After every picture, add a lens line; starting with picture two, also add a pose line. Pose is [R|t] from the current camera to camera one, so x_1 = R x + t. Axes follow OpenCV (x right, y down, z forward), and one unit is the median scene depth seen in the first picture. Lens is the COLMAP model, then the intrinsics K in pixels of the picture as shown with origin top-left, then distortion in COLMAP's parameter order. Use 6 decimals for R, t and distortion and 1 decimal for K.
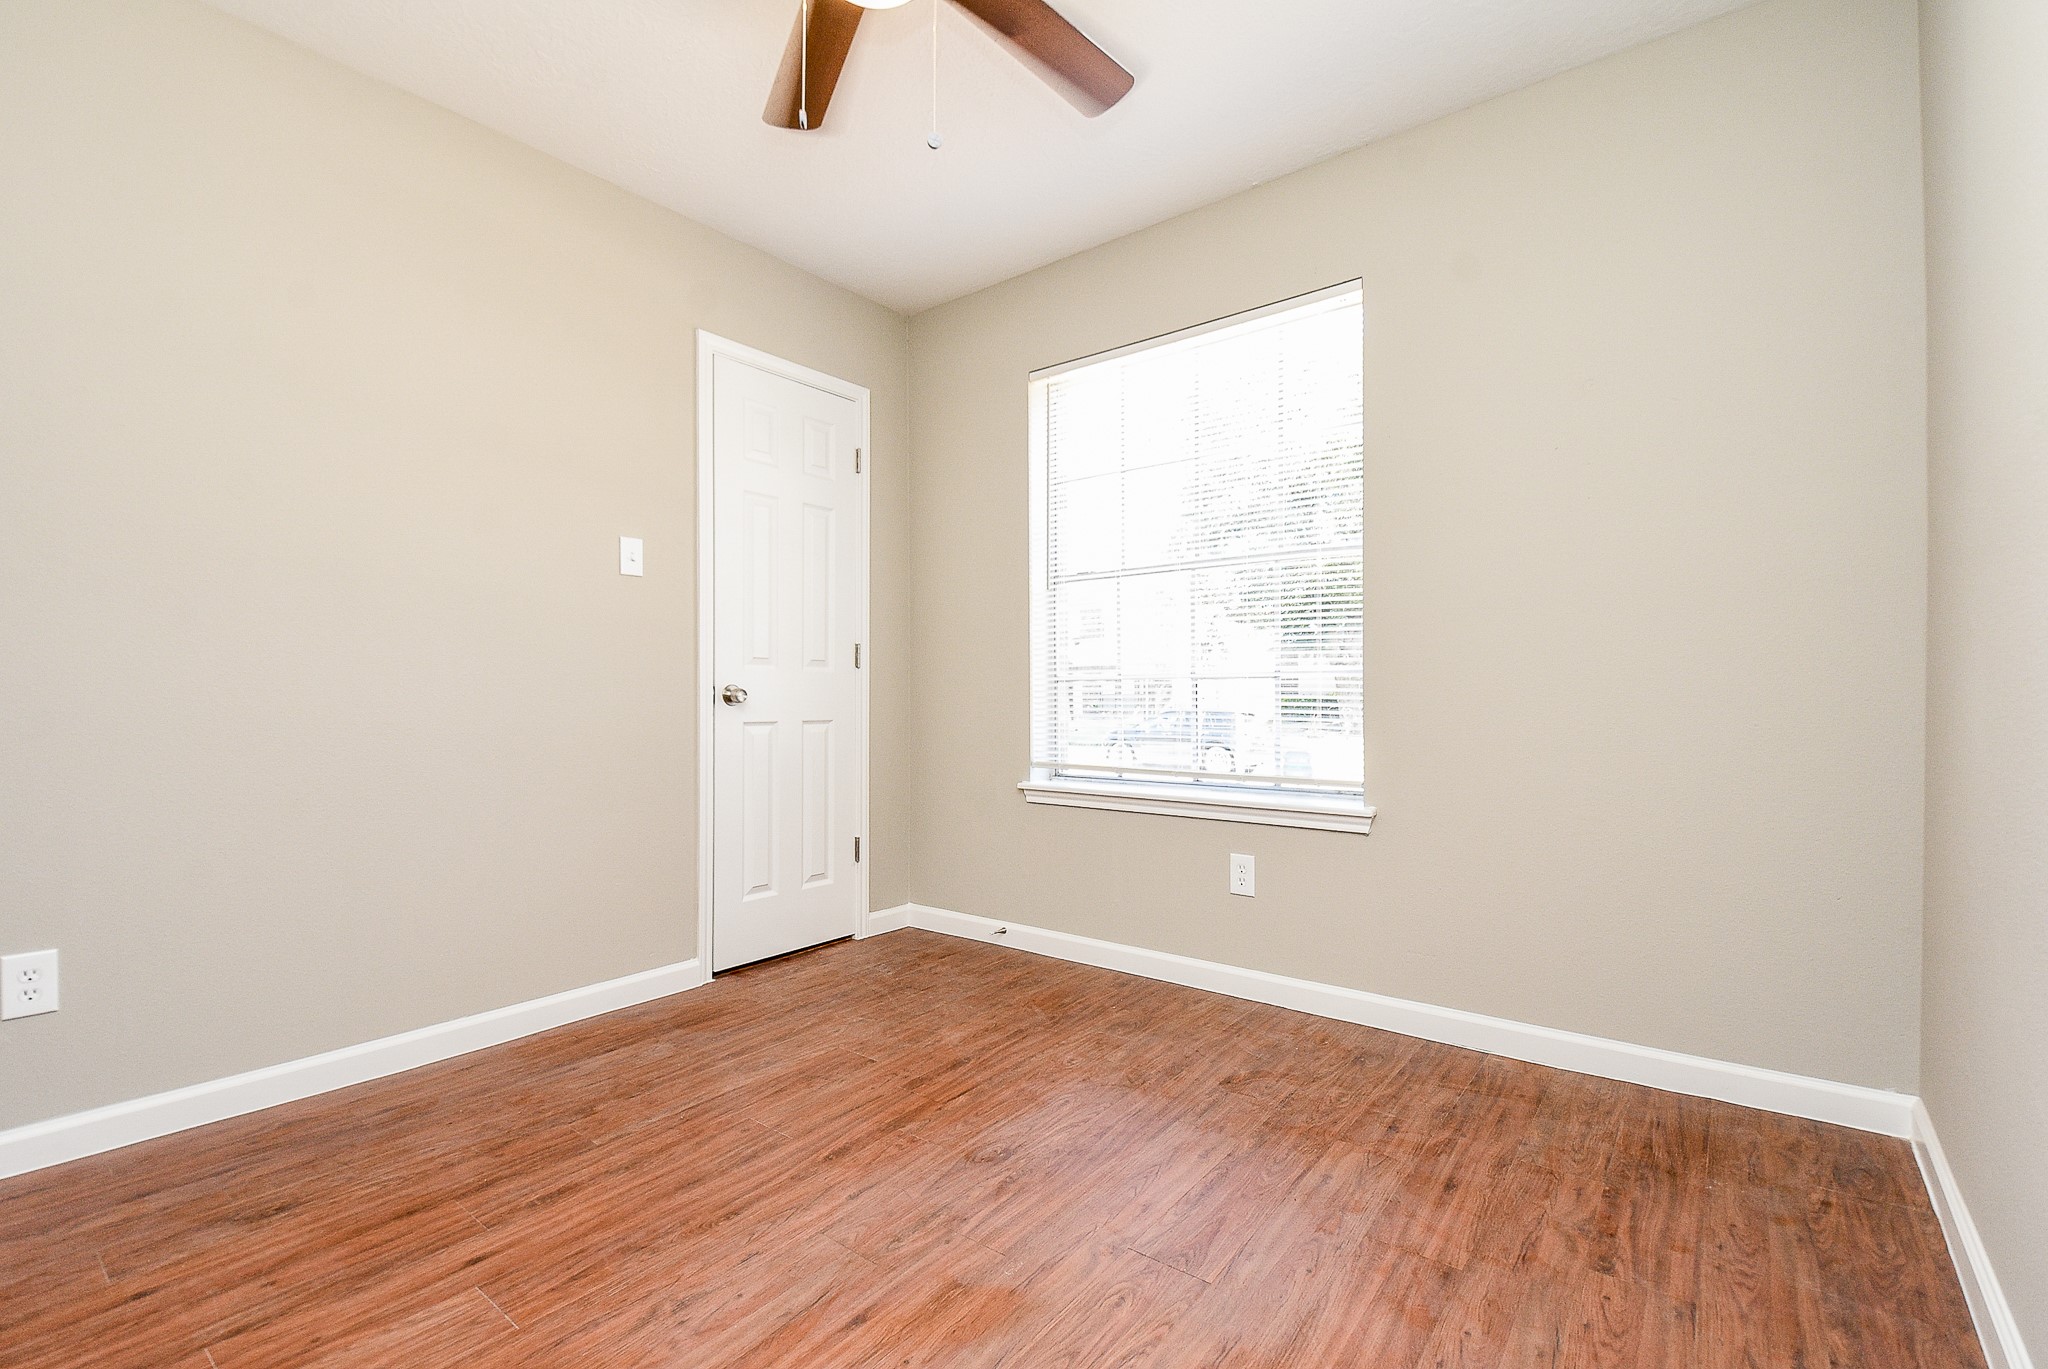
lens RADIAL K [[909.5, 0, 1025.0], [0, 909.5, 701.5], [0, 0, 1]] dist [0.026890, -0.023012]
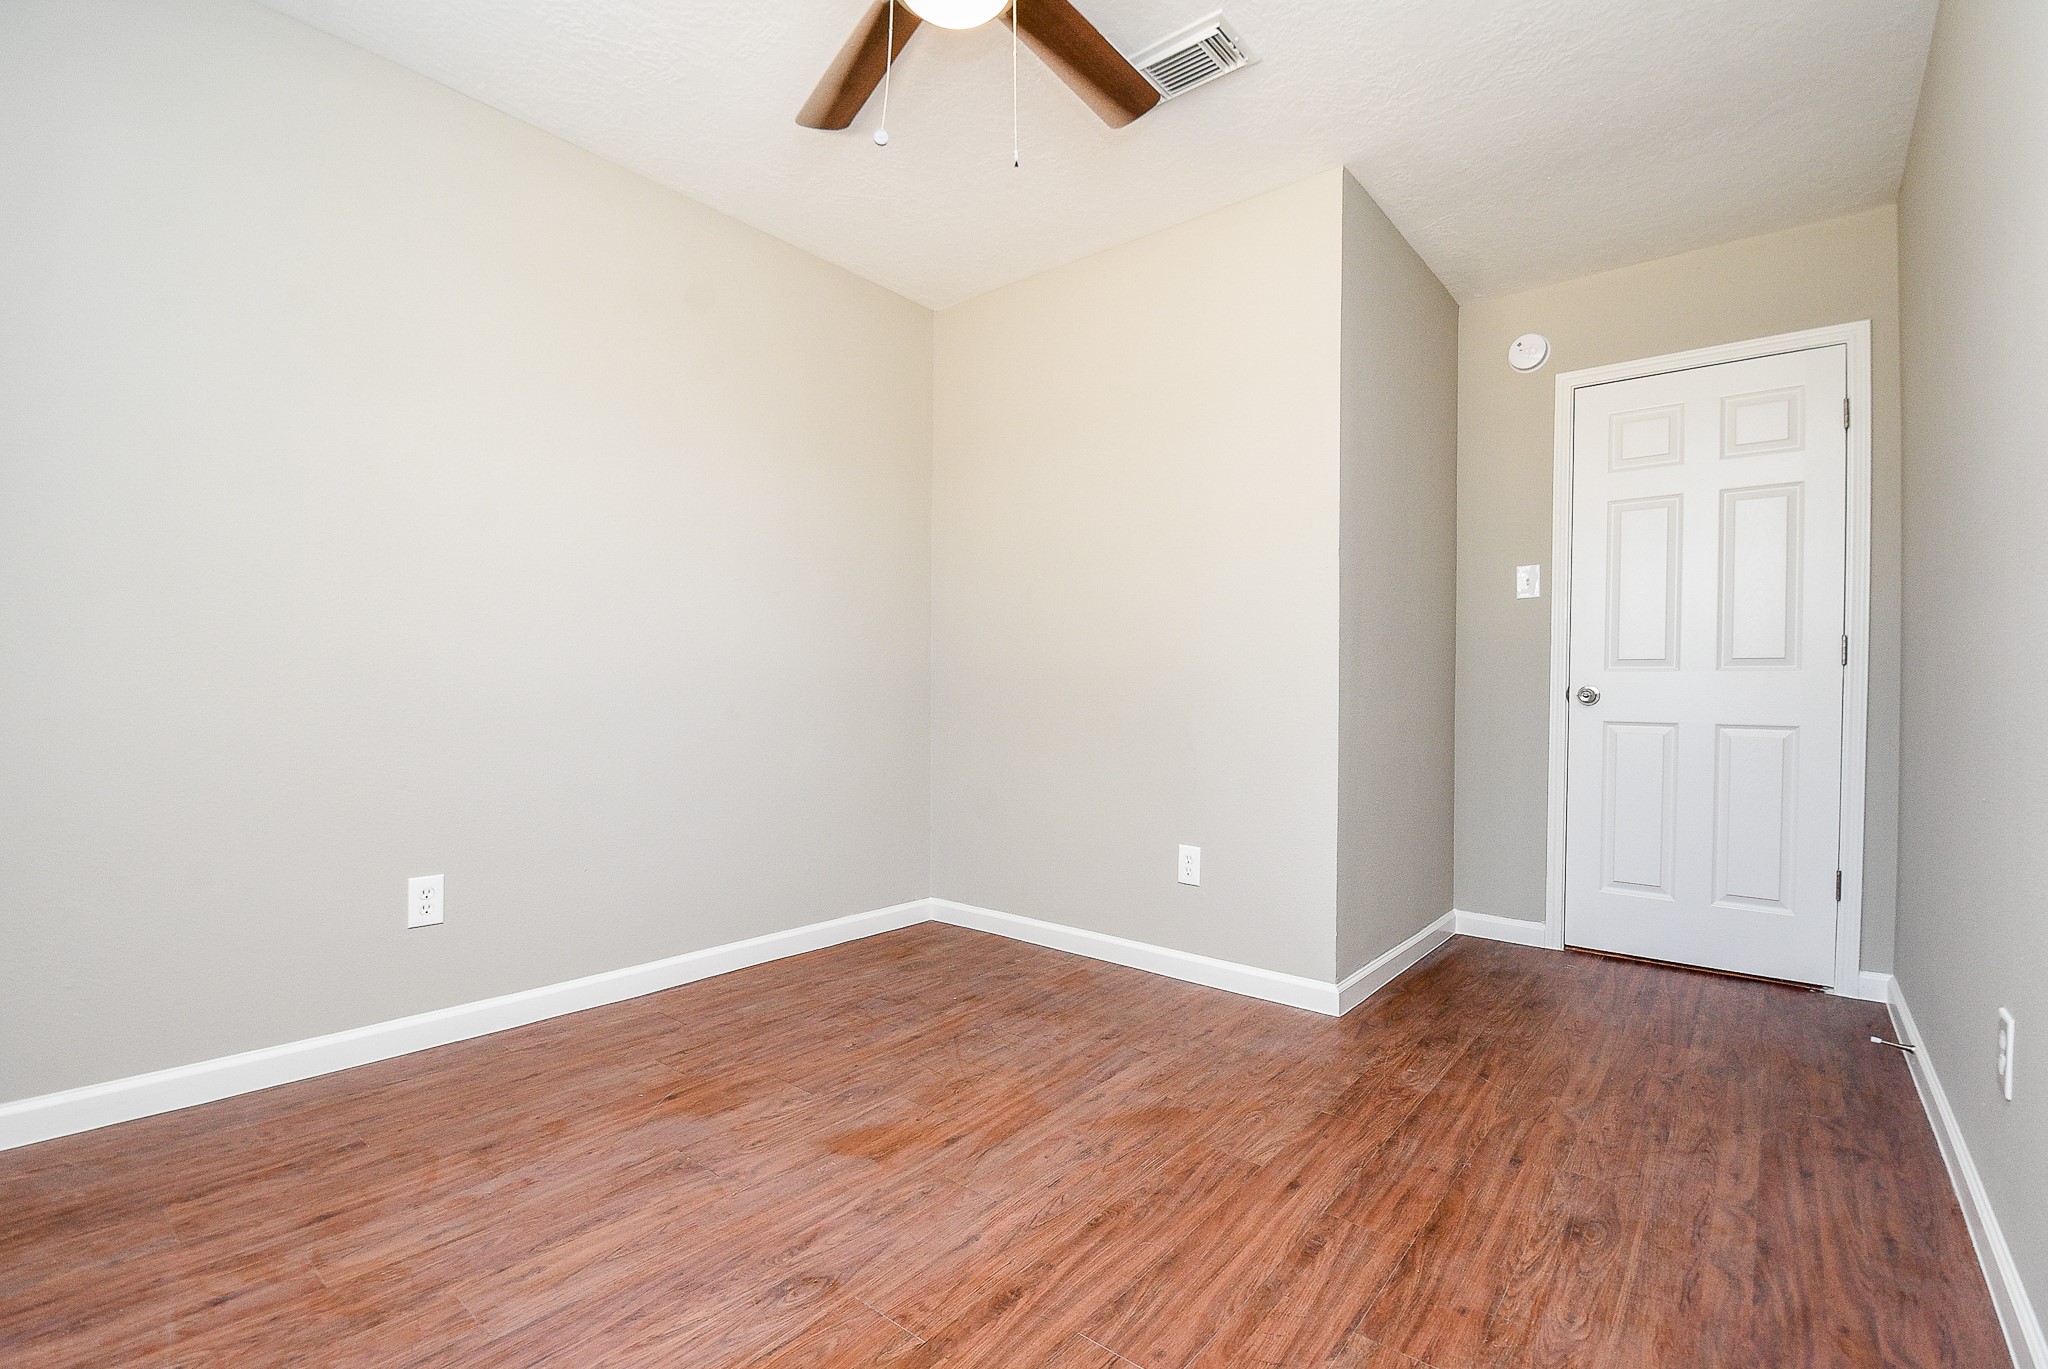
lens RADIAL K [[909.5, 0, 1025.0], [0, 909.5, 701.5], [0, 0, 1]] dist [0.026890, -0.023012]
pose [[-0.999717, -0.006478, 0.022872, -0.268004], [-0.006155, 0.999881, 0.014141, -0.005326], [-0.022961, 0.013996, -0.999638, 1.986775]]
